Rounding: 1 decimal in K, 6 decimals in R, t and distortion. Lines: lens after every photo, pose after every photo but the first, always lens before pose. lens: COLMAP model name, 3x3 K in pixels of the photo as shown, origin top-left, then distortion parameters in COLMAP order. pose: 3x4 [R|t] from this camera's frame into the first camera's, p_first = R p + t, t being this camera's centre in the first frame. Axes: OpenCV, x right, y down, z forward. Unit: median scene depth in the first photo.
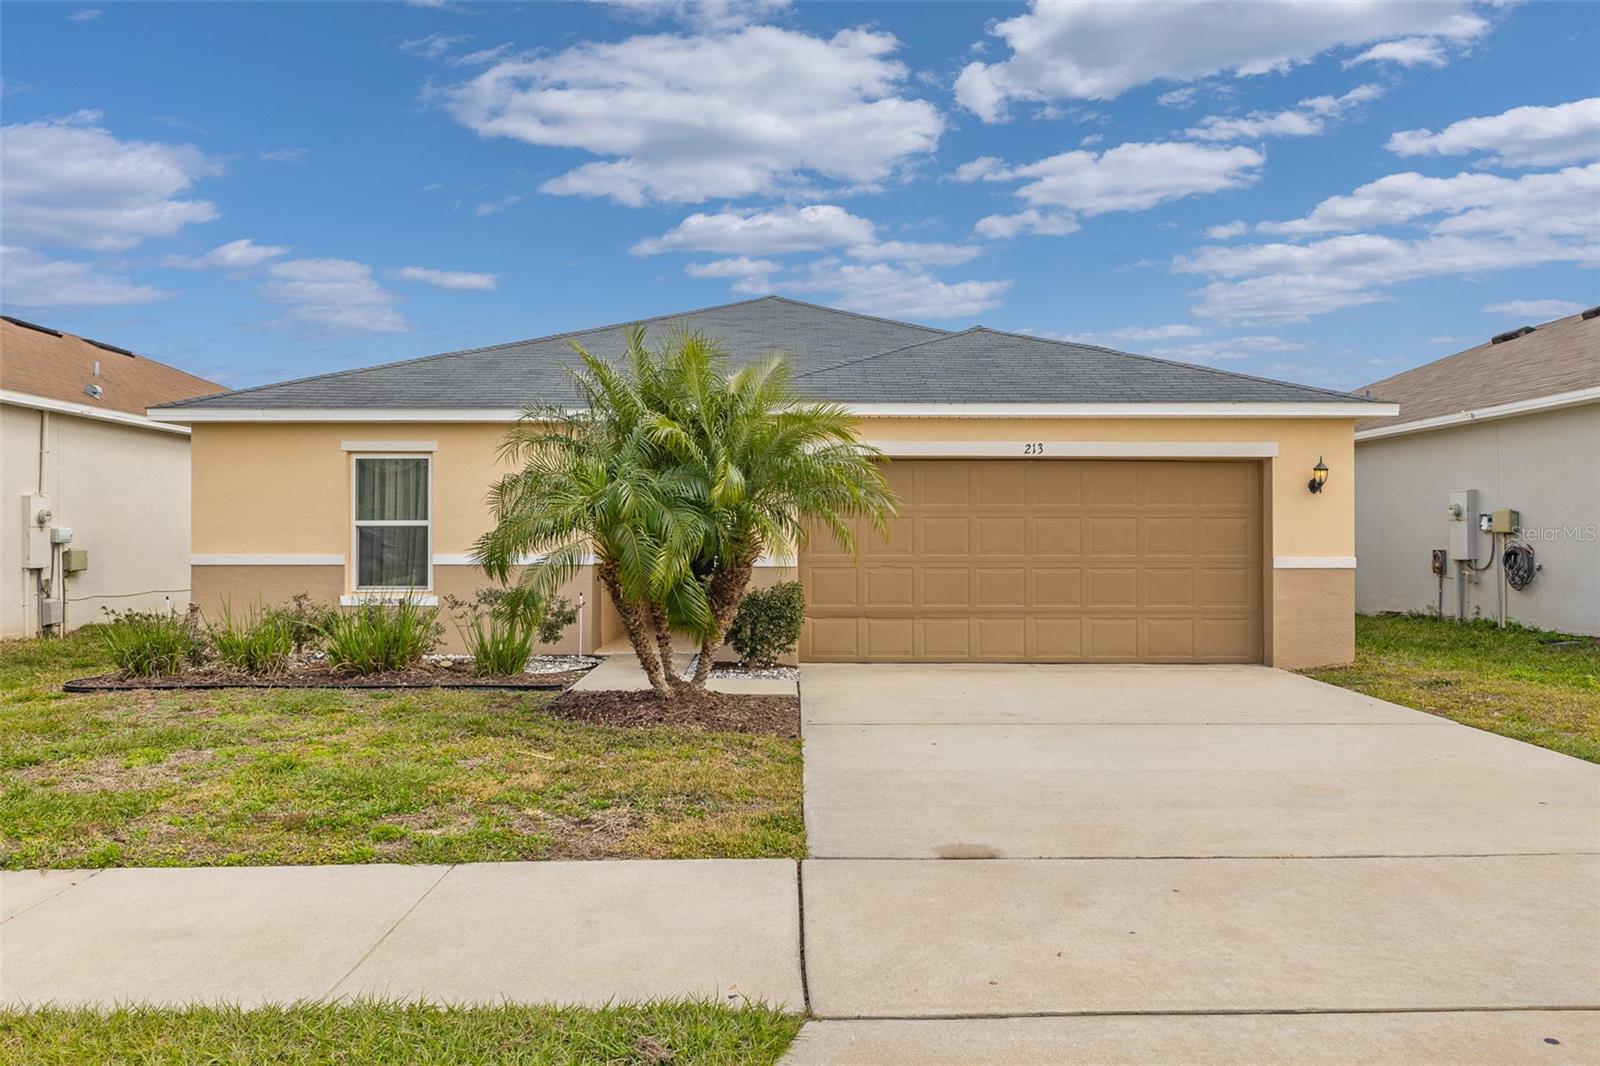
lens RADIAL K [[1142.4, 0, 796.6], [0, 1142.4, 534.8], [0, 0, 1]] dist [0.000744, 0.003504]
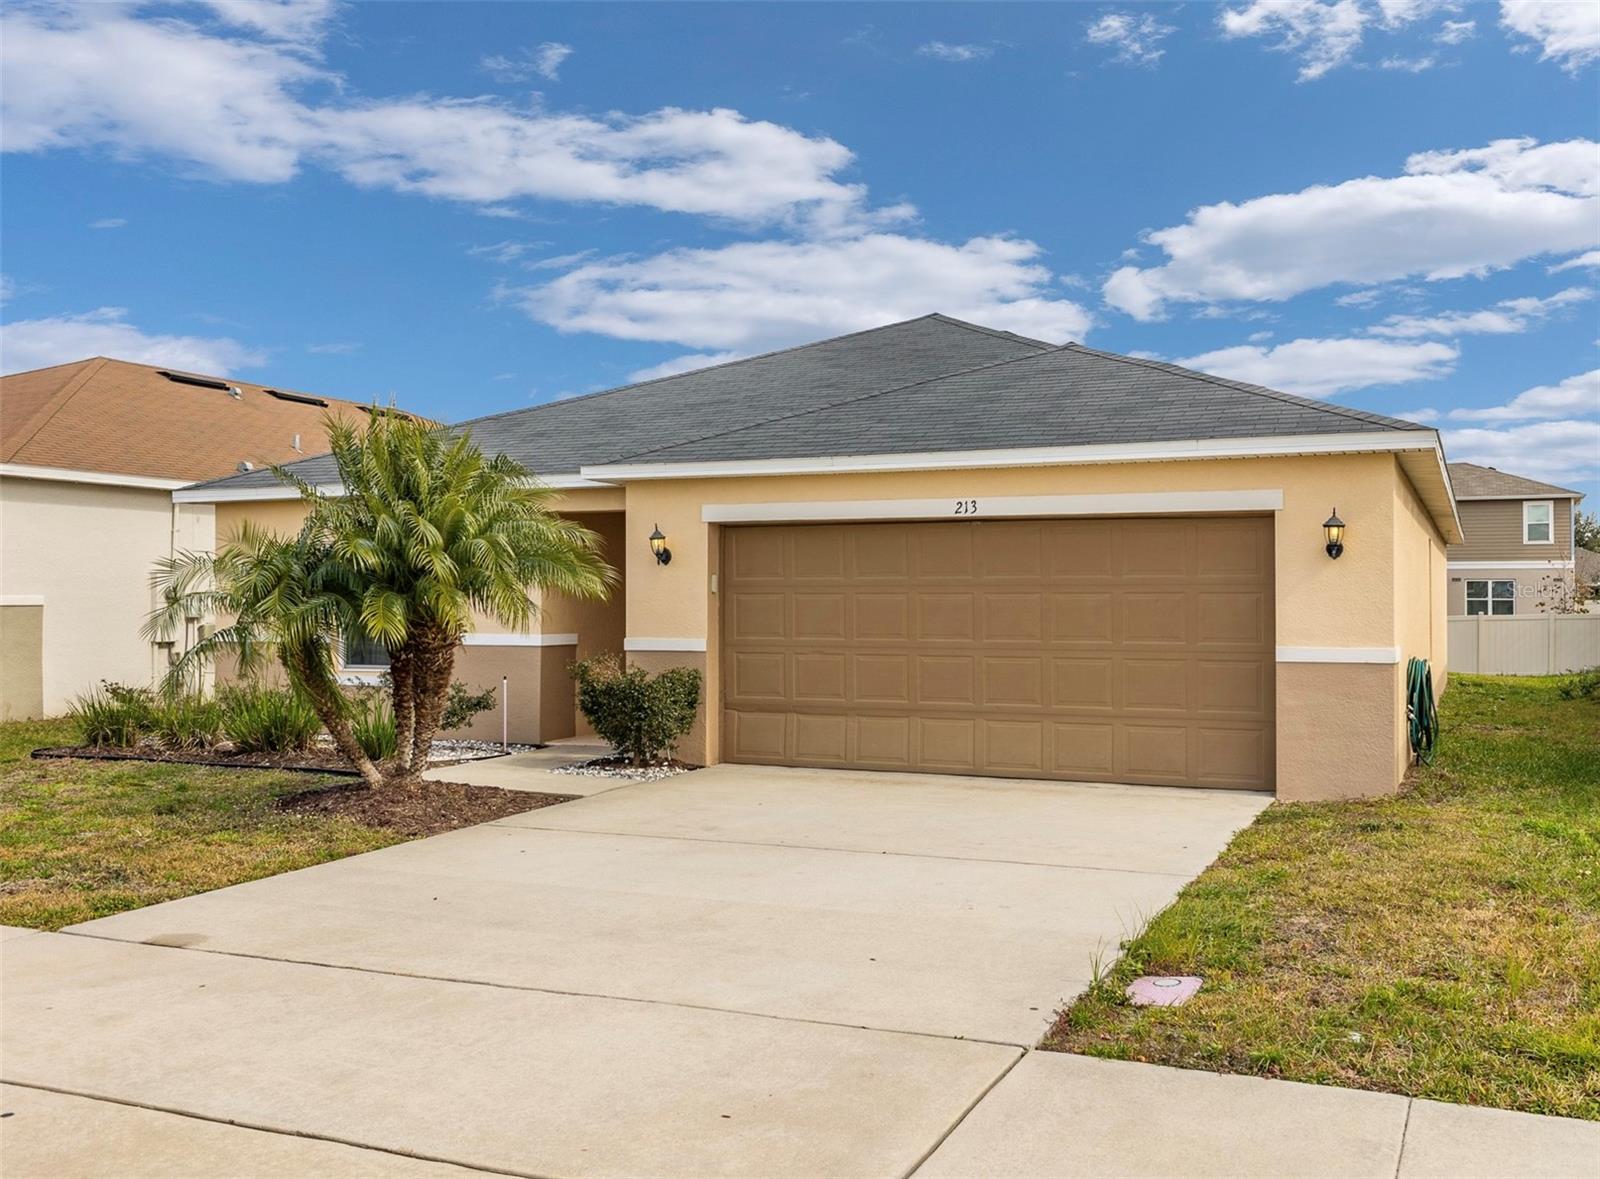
lens RADIAL K [[1475.5, 0, 802.2], [0, 1475.5, 589.3], [0, 0, 1]] dist [-0.002331, 0.000000]
pose [[0.911949, -0.003980, -0.410284, 0.524358], [0.000683, 0.999966, -0.008183, -0.009604], [0.410302, 0.007182, 0.911921, 0.013658]]
